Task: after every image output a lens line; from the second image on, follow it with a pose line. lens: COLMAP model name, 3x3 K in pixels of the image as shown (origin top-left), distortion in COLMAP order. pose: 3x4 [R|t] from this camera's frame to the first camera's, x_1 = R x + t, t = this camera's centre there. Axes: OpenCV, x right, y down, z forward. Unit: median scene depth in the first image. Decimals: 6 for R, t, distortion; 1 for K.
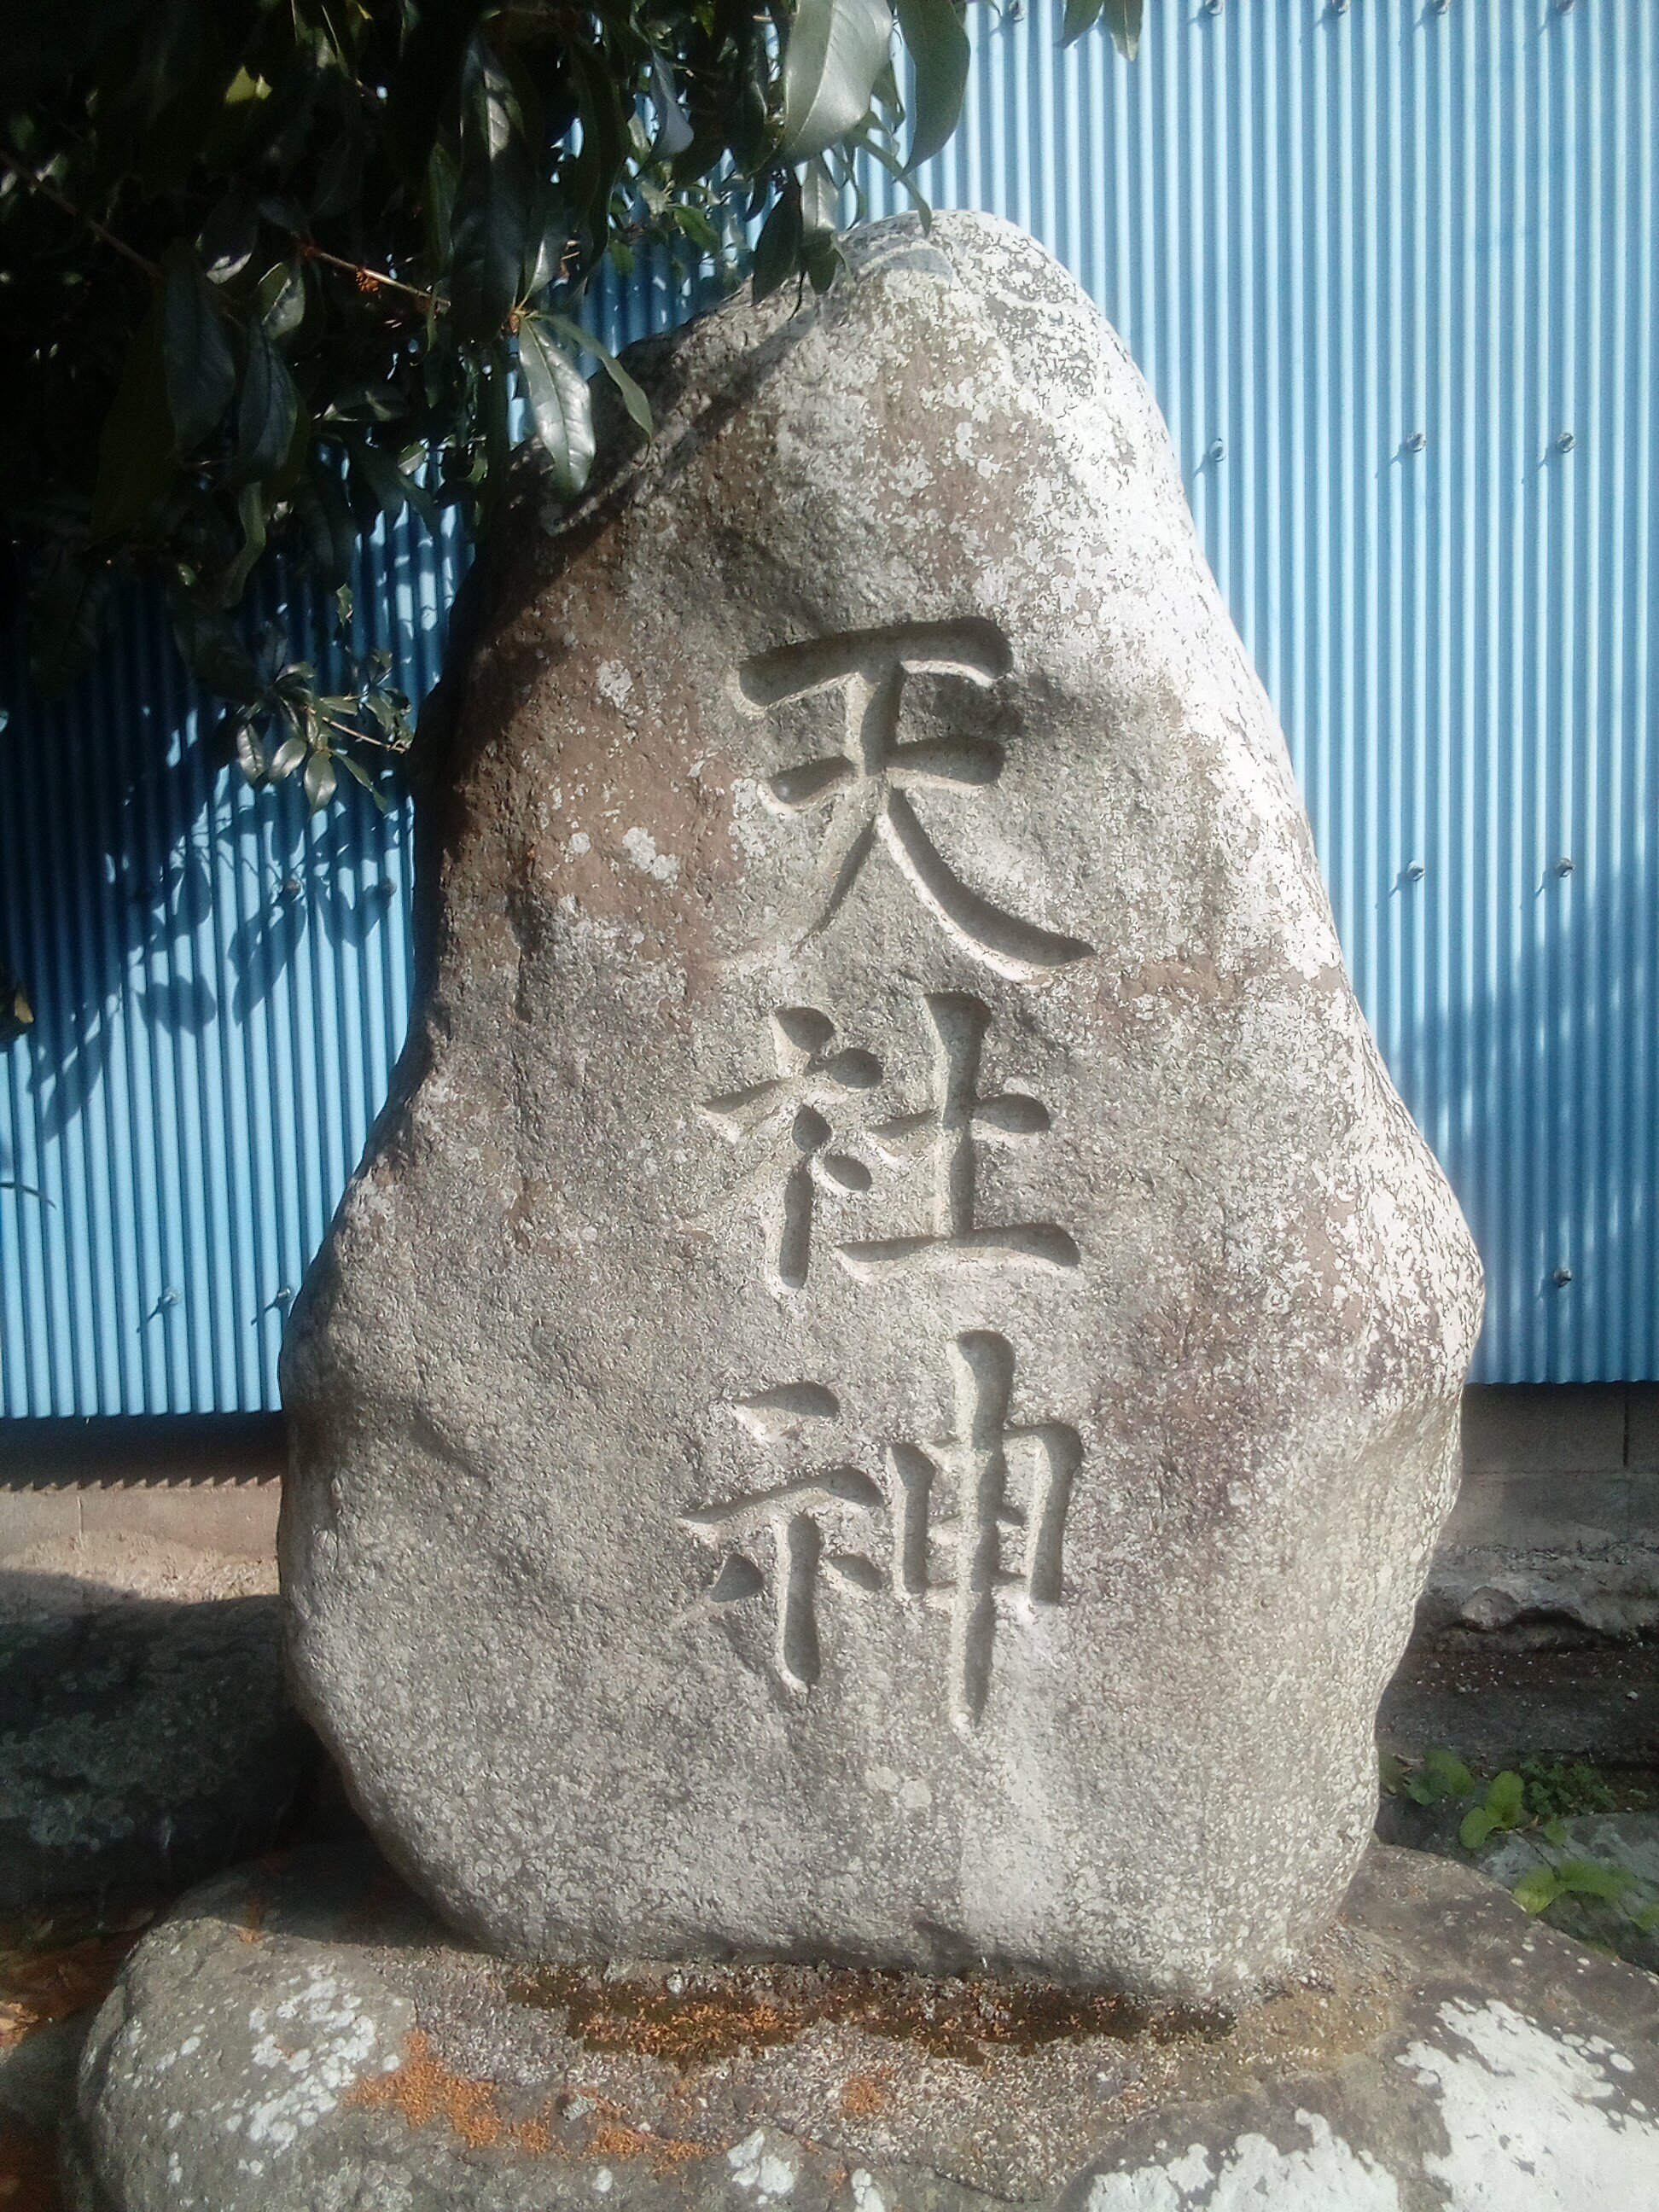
lens RADIAL K [[1606.9, 0, 834.6], [0, 1606.9, 1116.3], [0, 0, 1]] dist [0.037707, -0.010881]
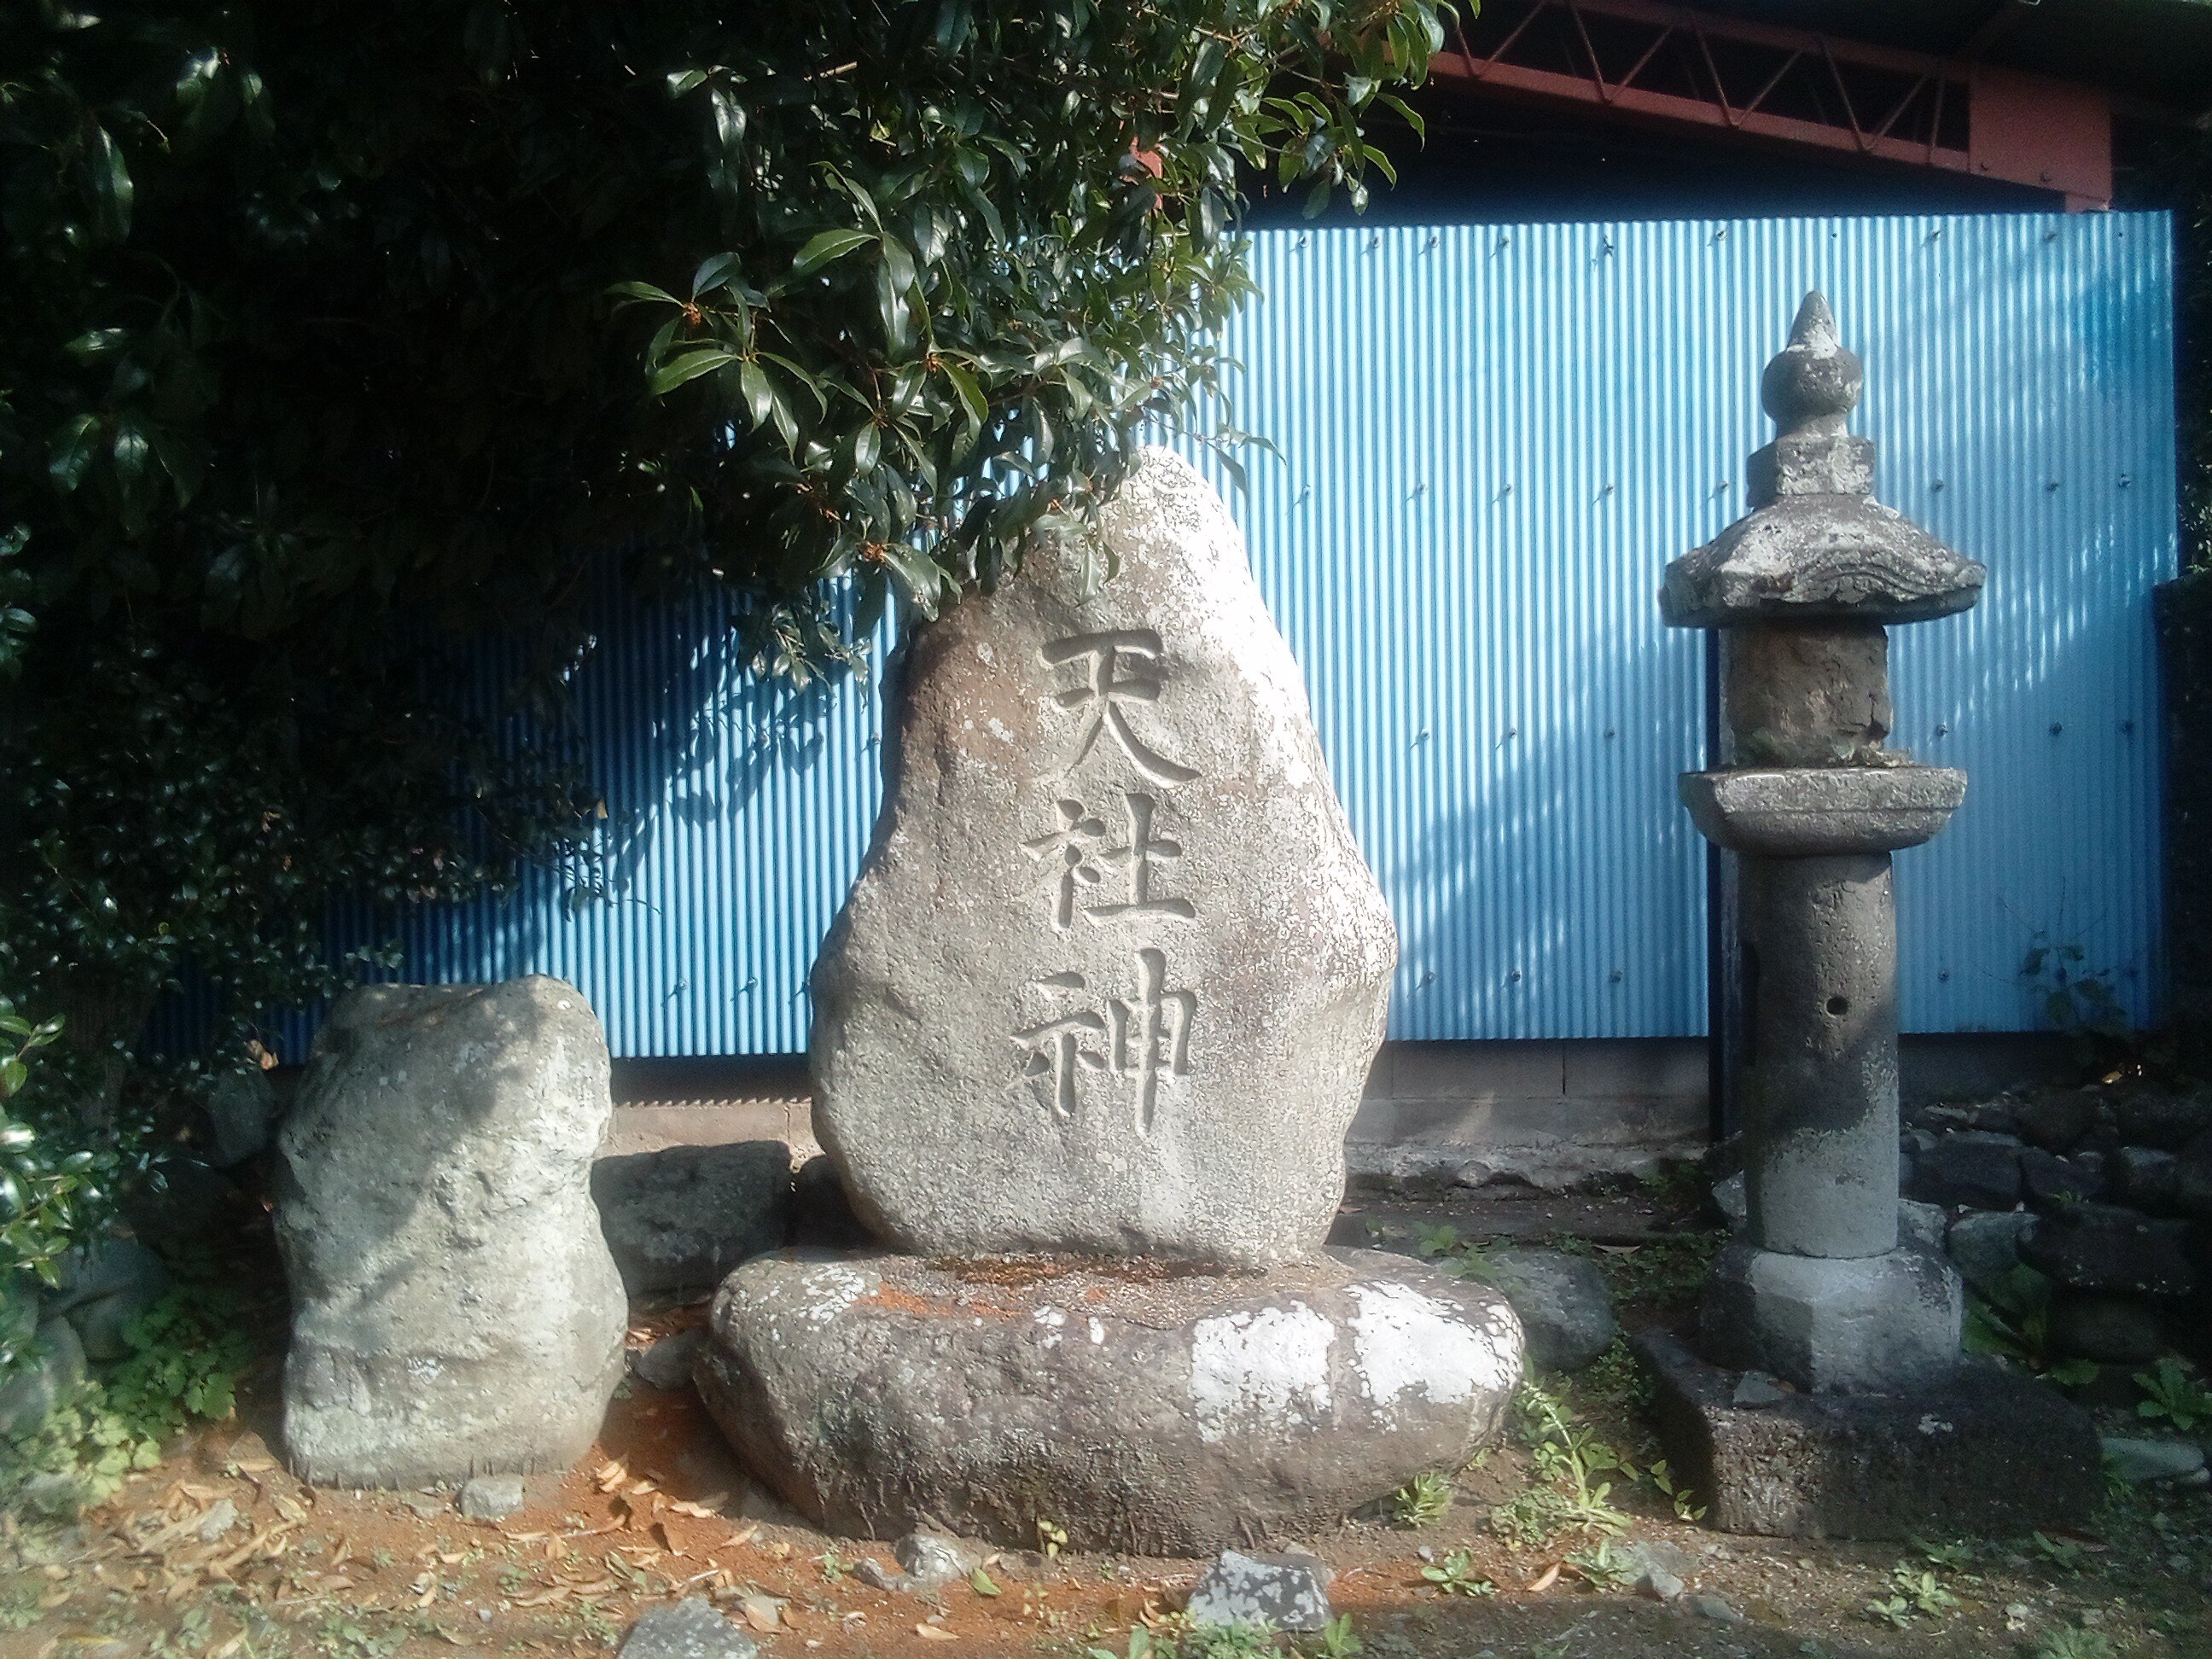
lens RADIAL K [[1606.9, 0, 1102.5], [0, 1606.9, 829.6], [0, 0, 1]] dist [0.037707, -0.010881]
pose [[0.999909, 0.005225, 0.012451, -0.002009], [-0.004222, 0.996848, -0.079220, 0.144180], [-0.012825, 0.079160, 0.996779, -1.166505]]
